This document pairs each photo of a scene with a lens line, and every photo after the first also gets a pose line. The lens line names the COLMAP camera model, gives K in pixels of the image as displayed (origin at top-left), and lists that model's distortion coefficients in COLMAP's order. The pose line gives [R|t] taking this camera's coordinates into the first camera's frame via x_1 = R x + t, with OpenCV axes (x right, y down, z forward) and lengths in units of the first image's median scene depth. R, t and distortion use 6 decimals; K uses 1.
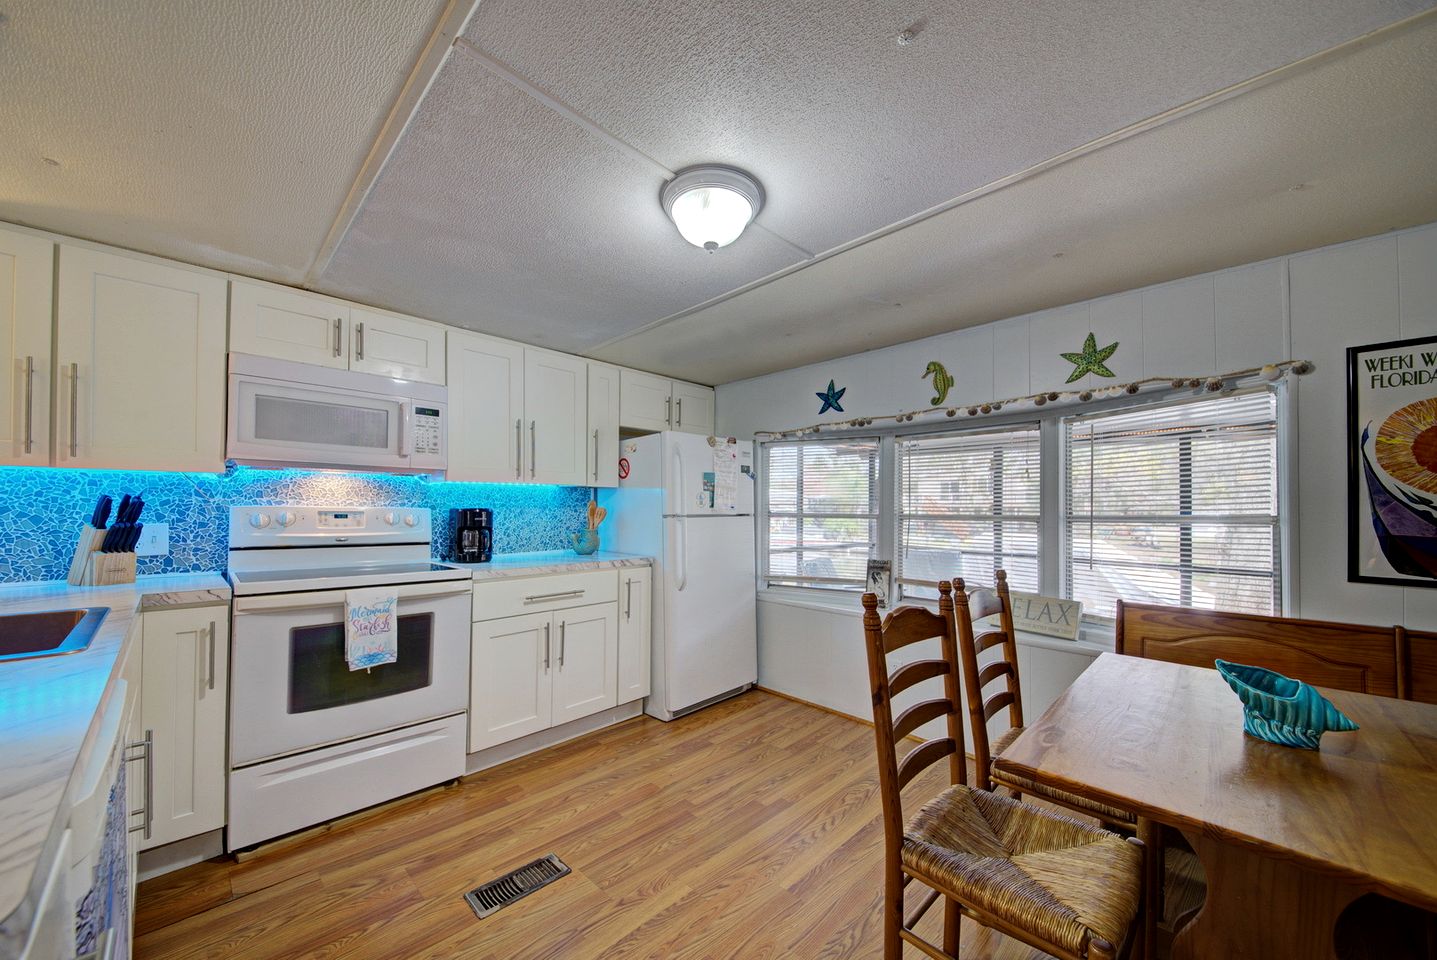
lens RADIAL K [[524.7, 0, 707.2], [0, 524.7, 499.9], [0, 0, 1]] dist [0.016900, -0.016346]
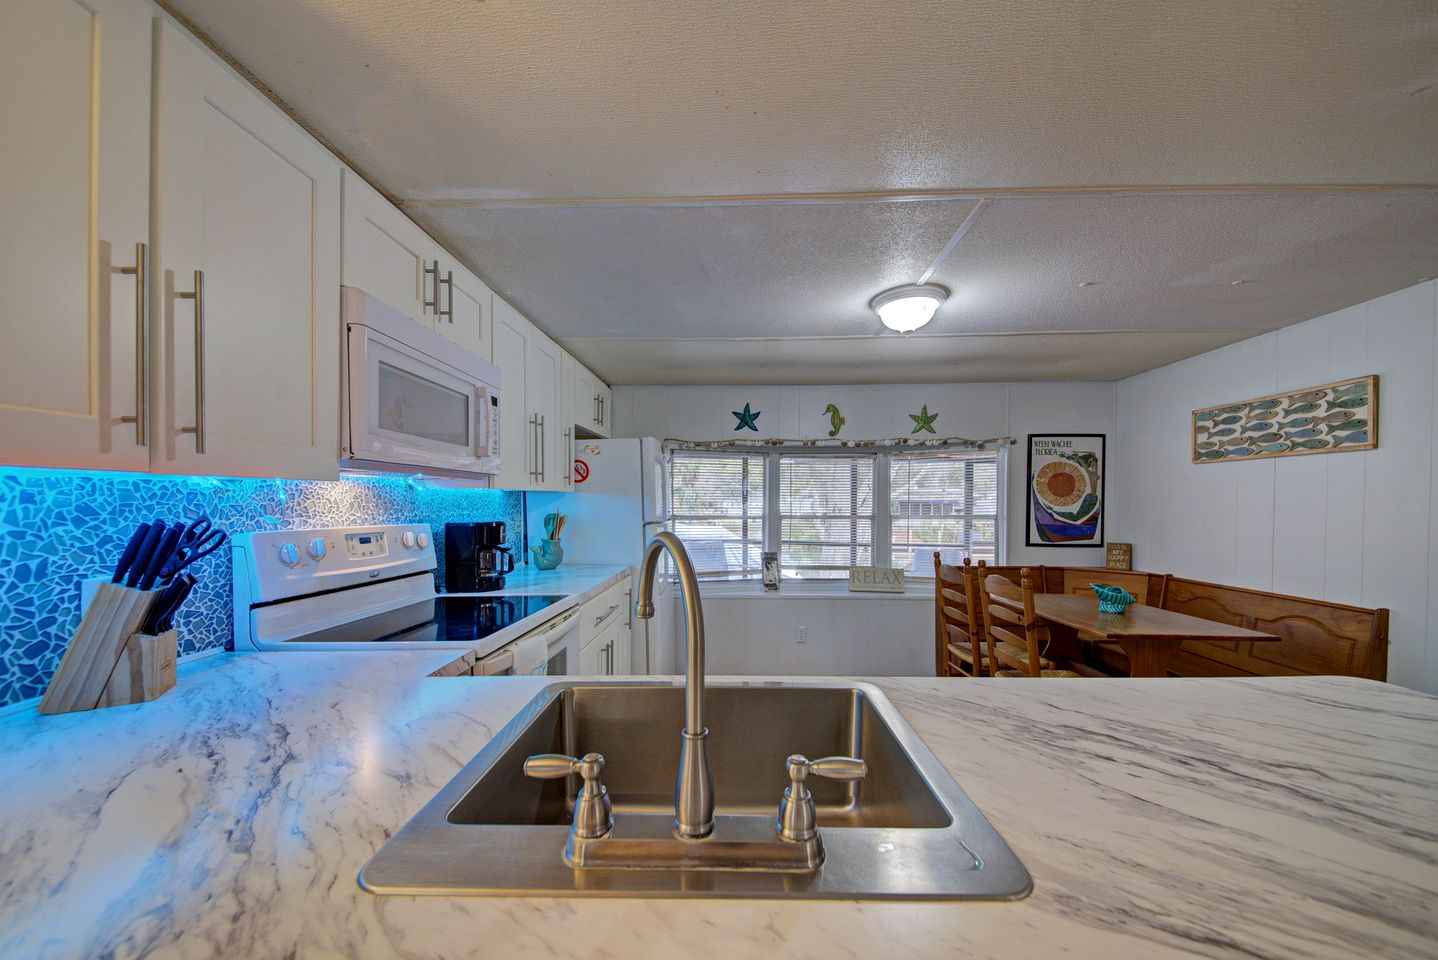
lens RADIAL K [[545.5, 0, 743.2], [0, 545.5, 509.4], [0, 0, 1]] dist [0.000443, -0.000035]
pose [[0.718434, -0.013436, 0.695465, -0.738561], [-0.009882, 0.999515, 0.029518, -0.030208], [-0.695525, -0.028079, 0.717953, 0.142473]]
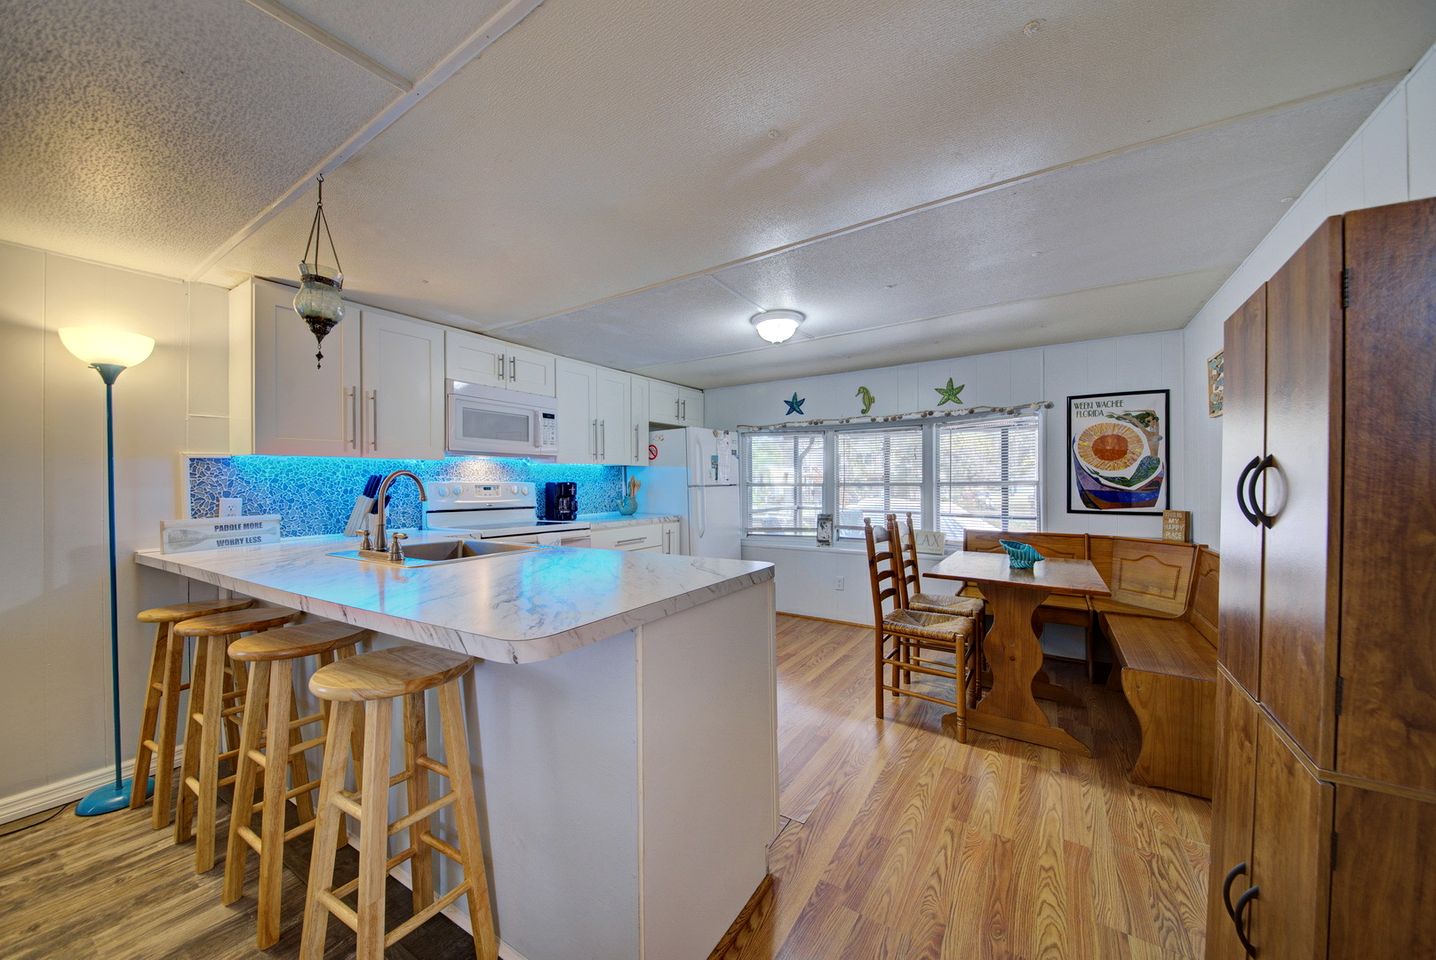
lens RADIAL K [[522.1, 0, 718.0], [0, 522.1, 480.0], [0, 0, 1]] dist [0.000831, 0.000095]
pose [[0.975706, -0.010567, 0.218827, -0.350562], [0.007444, 0.999858, 0.015092, -0.007745], [-0.218956, -0.013096, 0.975647, -0.453564]]
